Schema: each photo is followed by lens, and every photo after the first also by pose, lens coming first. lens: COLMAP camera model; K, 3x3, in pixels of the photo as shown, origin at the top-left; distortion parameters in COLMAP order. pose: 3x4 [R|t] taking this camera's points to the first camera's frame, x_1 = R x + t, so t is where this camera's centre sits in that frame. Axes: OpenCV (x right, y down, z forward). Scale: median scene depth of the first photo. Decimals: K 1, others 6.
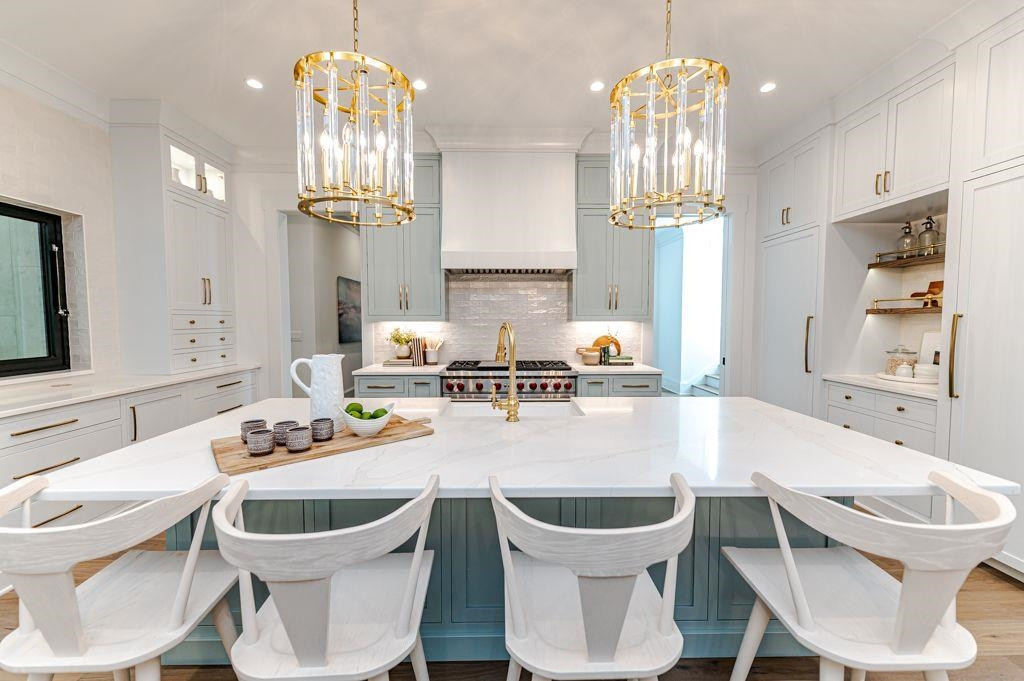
lens RADIAL K [[407.9, 0, 509.3], [0, 407.9, 340.7], [0, 0, 1]] dist [0.001964, 0.000244]
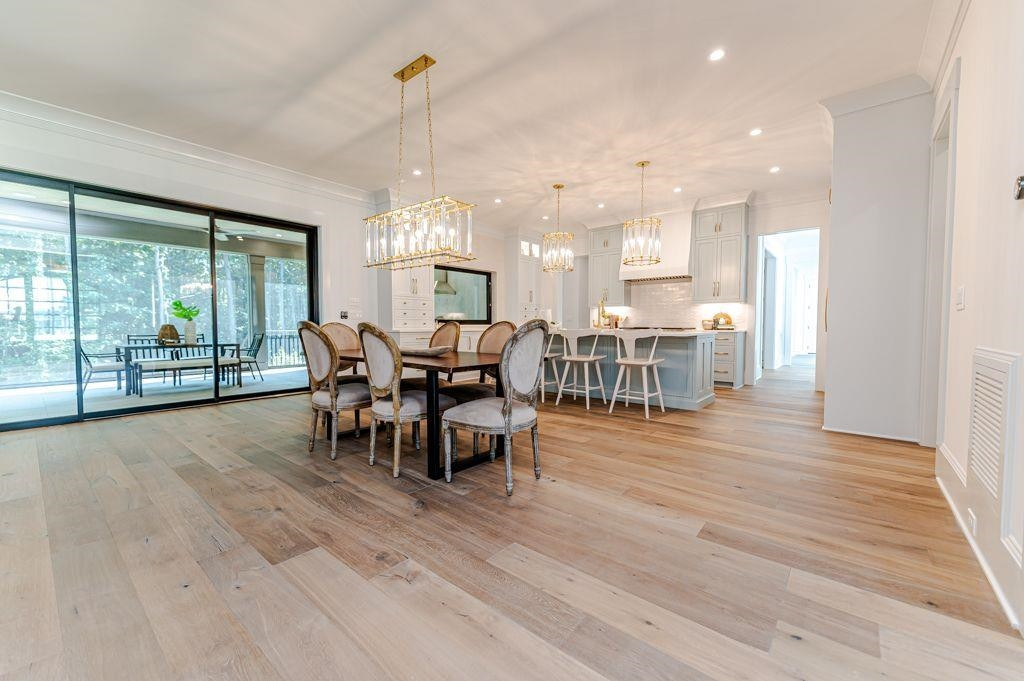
lens RADIAL K [[407.9, 0, 513.3], [0, 407.9, 339.8], [0, 0, 1]] dist [0.001964, 0.000244]
pose [[0.754773, 0.024942, -0.655511, 0.774256], [-0.035116, 0.999380, -0.002408, 0.146257], [0.655045, 0.024836, 0.755182, -0.891997]]
